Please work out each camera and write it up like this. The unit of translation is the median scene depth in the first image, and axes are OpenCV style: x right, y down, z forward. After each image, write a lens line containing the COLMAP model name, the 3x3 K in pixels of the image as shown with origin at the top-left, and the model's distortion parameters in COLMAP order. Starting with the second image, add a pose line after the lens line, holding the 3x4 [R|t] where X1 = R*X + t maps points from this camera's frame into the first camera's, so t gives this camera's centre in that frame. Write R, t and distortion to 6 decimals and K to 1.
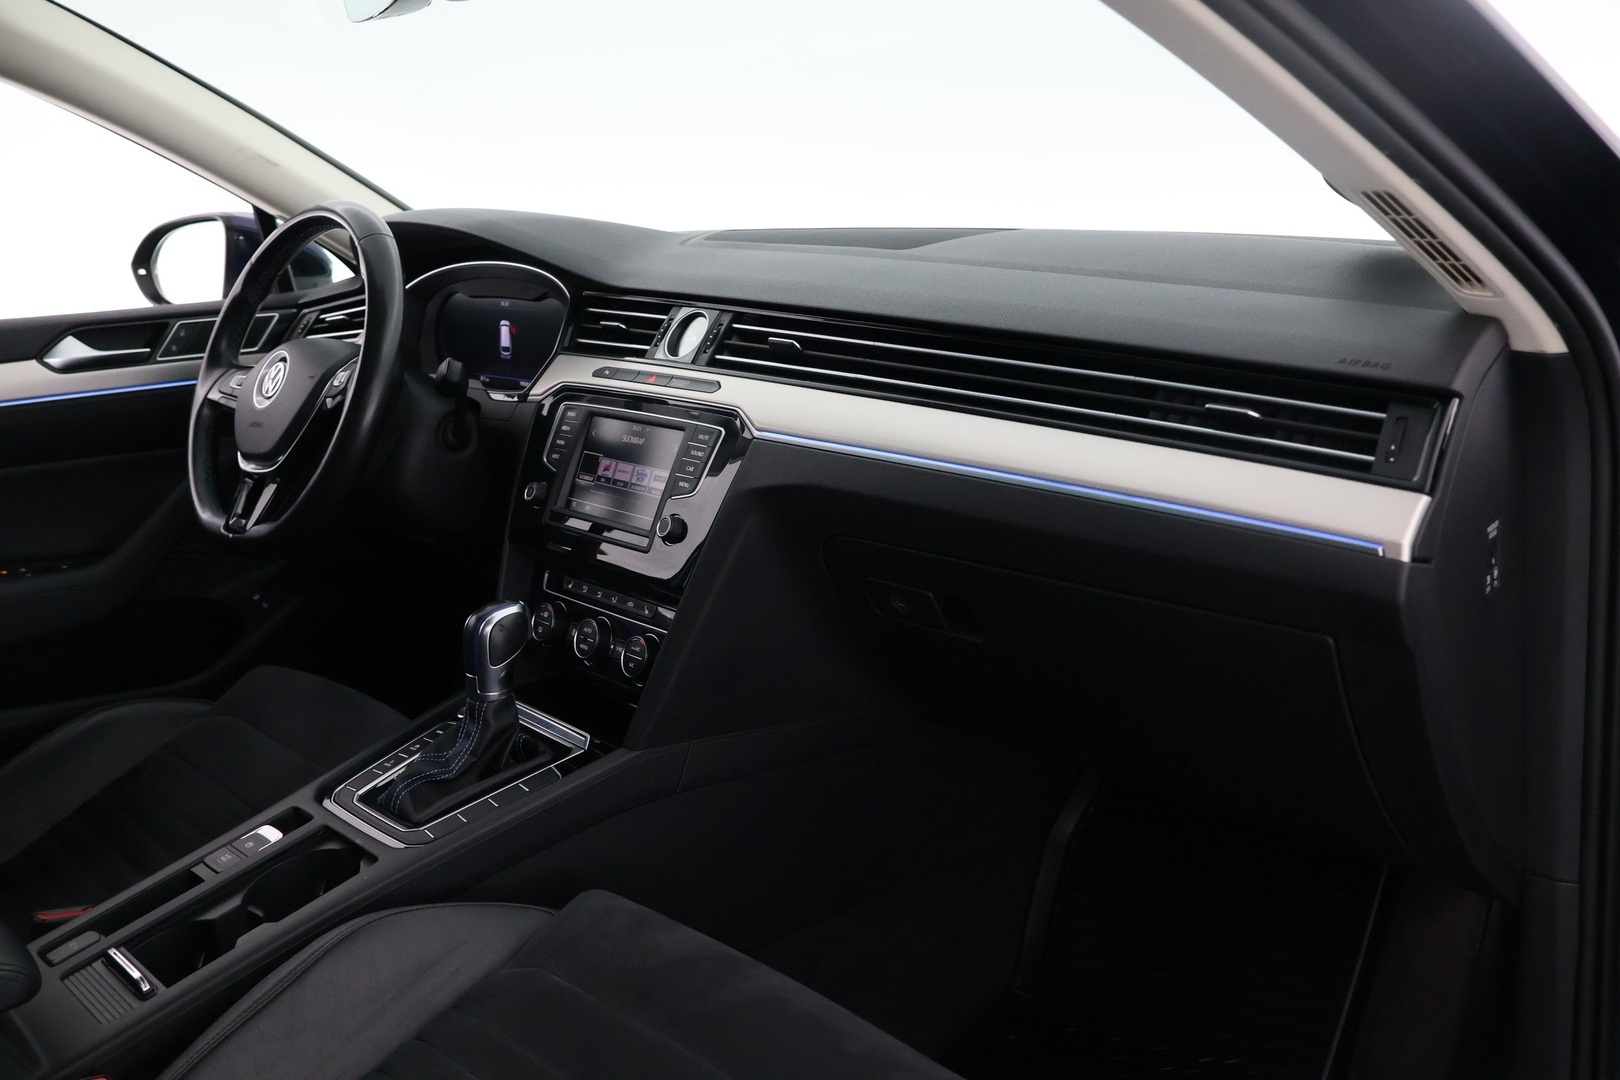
lens RADIAL K [[1684.8, 0, 810.0], [0, 1684.8, 540.0], [0, 0, 1]] dist [-0.039663, 0.012069]
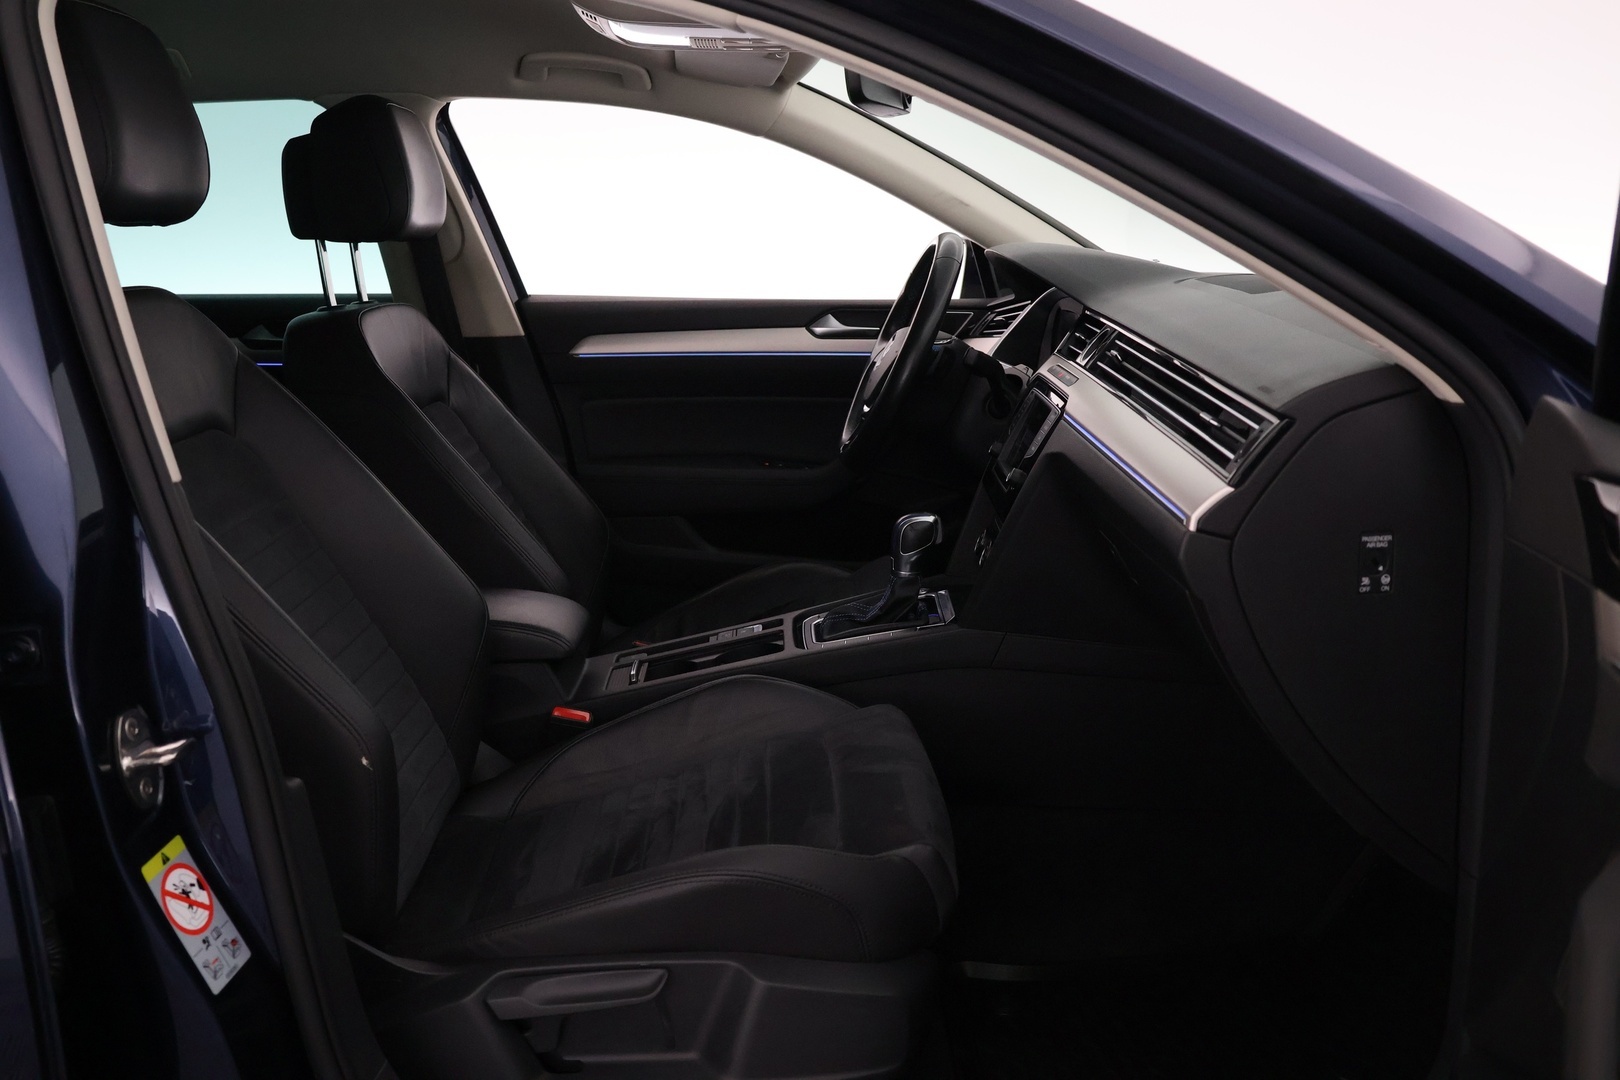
lens RADIAL K [[1684.8, 0, 810.0], [0, 1684.8, 540.0], [0, 0, 1]] dist [-0.039663, 0.012069]
pose [[0.718194, 0.167375, -0.675413, 0.636672], [-0.183020, 0.981902, 0.048715, 0.006414], [0.671343, 0.088627, 0.735829, -0.113938]]
